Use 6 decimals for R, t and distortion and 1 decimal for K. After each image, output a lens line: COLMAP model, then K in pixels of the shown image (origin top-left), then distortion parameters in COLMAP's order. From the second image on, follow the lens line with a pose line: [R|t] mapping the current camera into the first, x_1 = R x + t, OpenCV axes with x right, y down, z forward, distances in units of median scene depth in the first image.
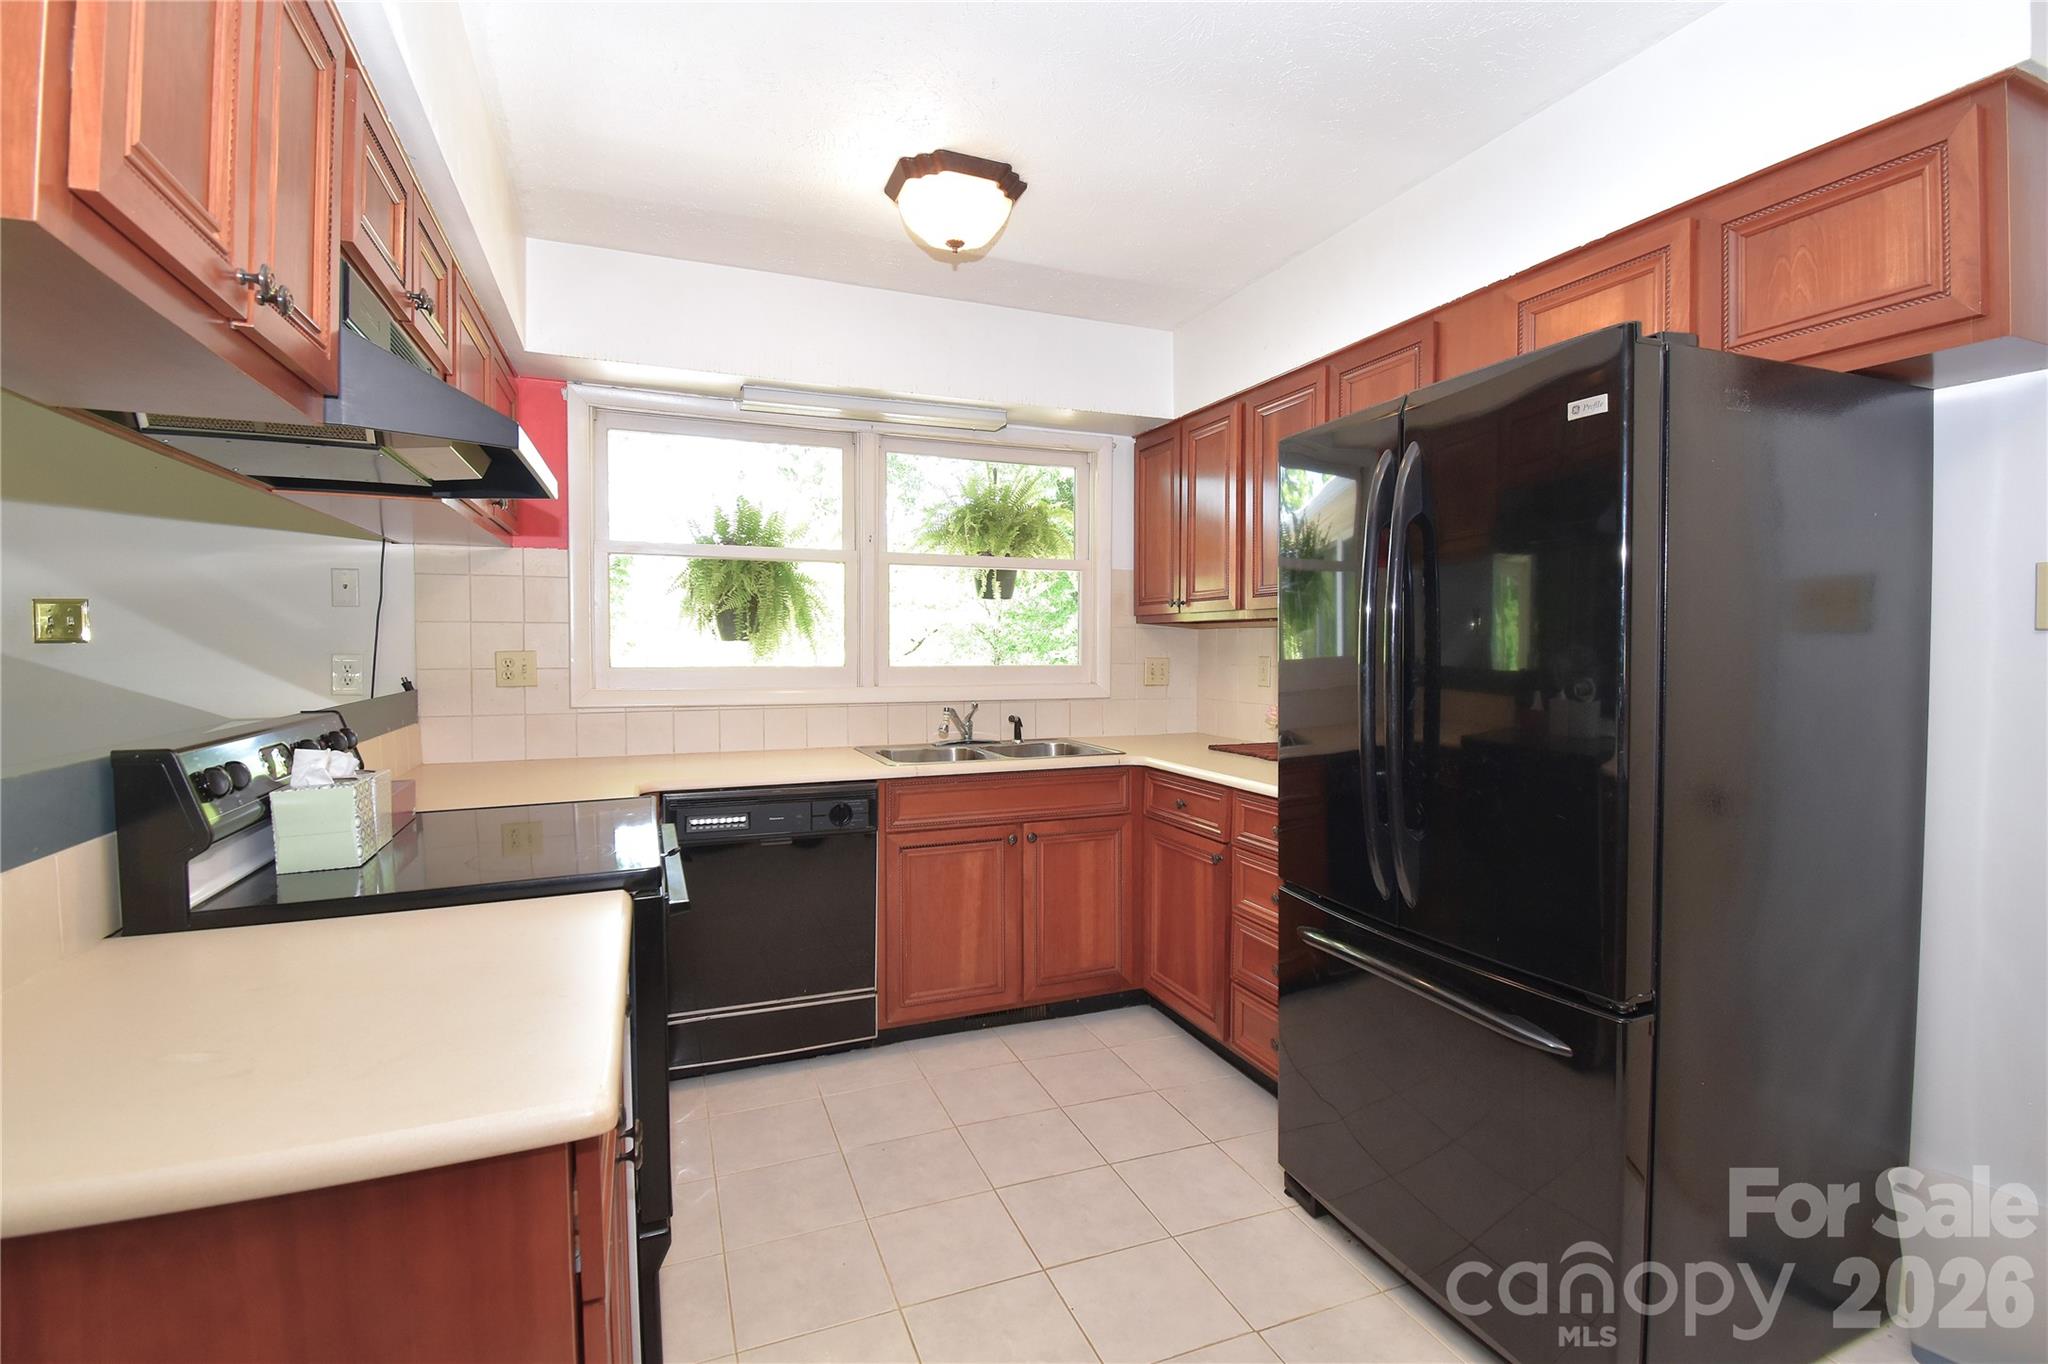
lens RADIAL K [[916.6, 0, 1027.5], [0, 916.6, 675.6], [0, 0, 1]] dist [0.030073, -0.031920]
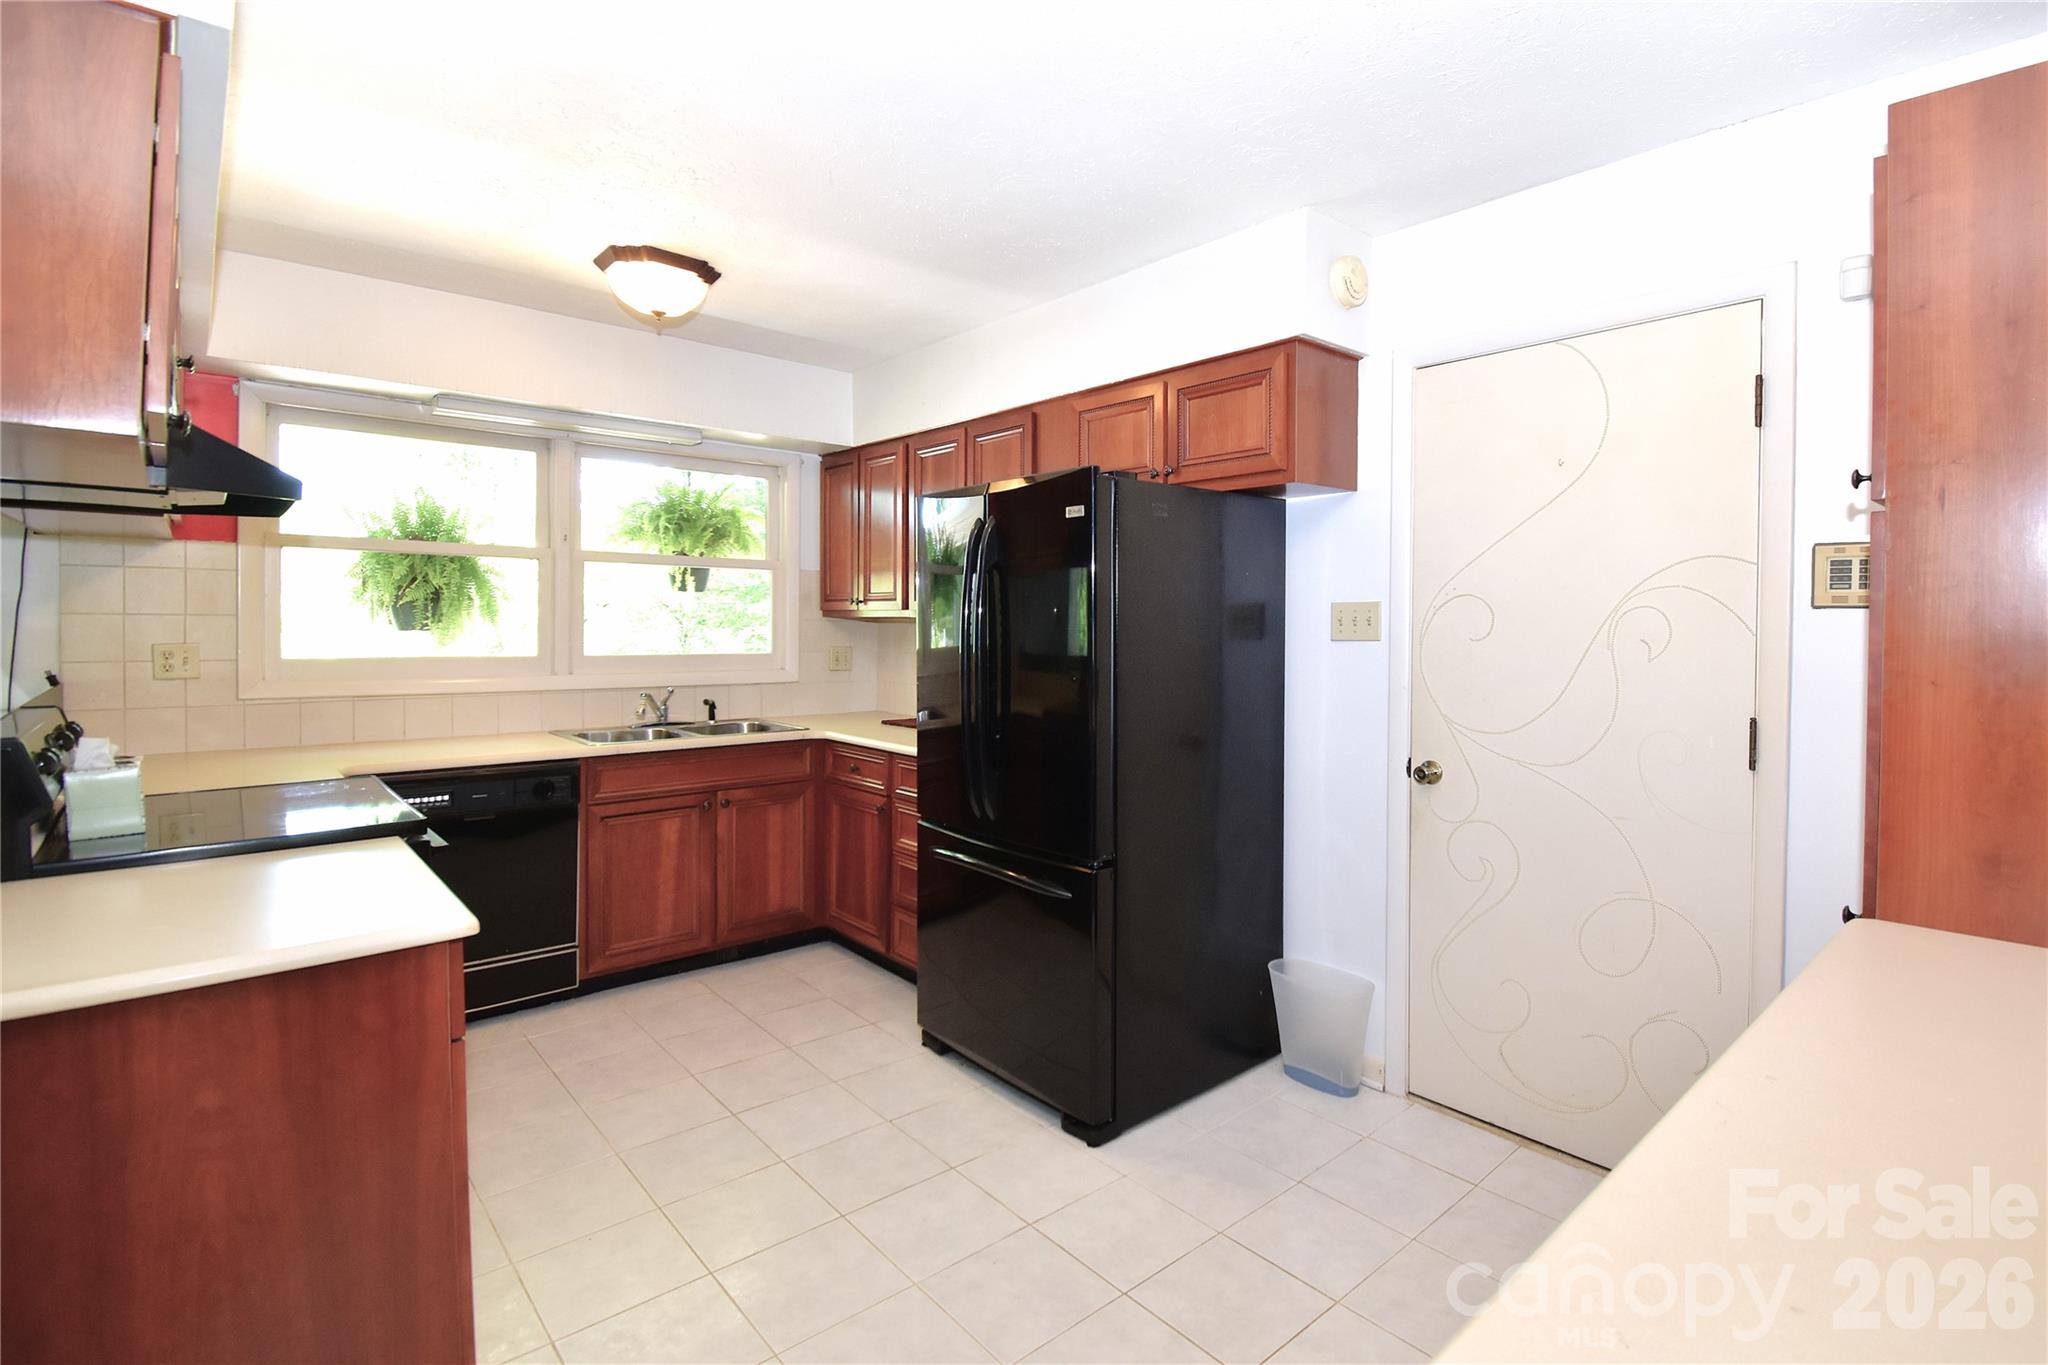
lens RADIAL K [[957.9, 0, 1090.1], [0, 957.9, 644.8], [0, 0, 1]] dist [0.001705, -0.012743]
pose [[0.933230, 0.001088, 0.359279, 0.000467], [0.001904, 0.999966, -0.007974, -0.014315], [-0.359275, 0.008125, 0.933196, -0.298141]]
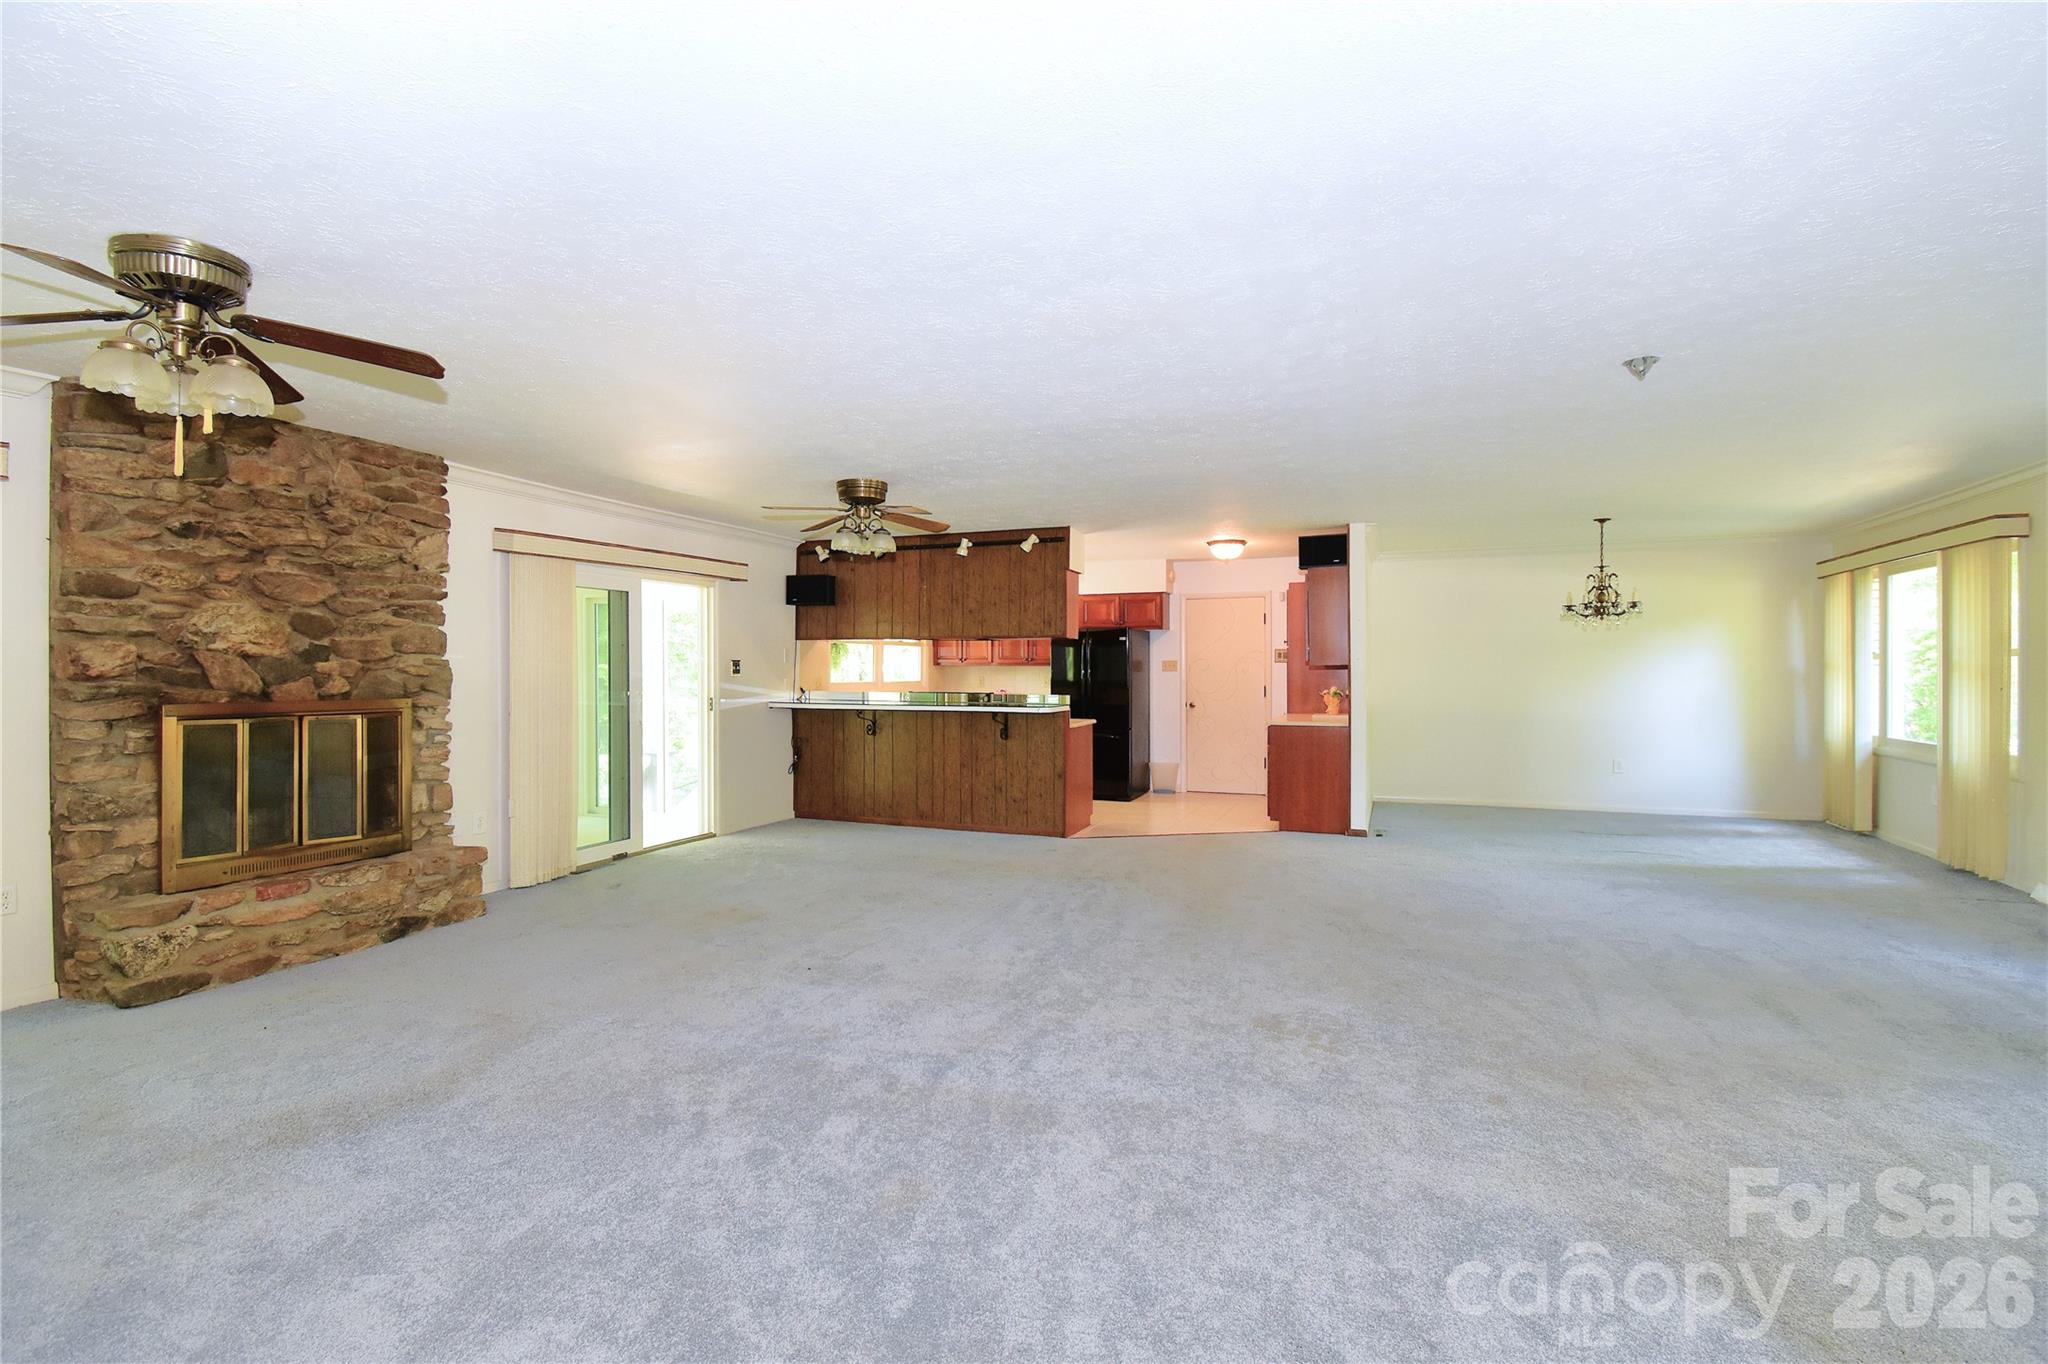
lens RADIAL K [[916.6, 0, 1027.5], [0, 916.6, 675.6], [0, 0, 1]] dist [0.030073, -0.031920]
pose [[0.695791, -0.005151, 0.718226, -2.117967], [0.024588, 0.999559, -0.016651, 0.032099], [-0.717824, 0.029245, 0.695611, -1.418395]]
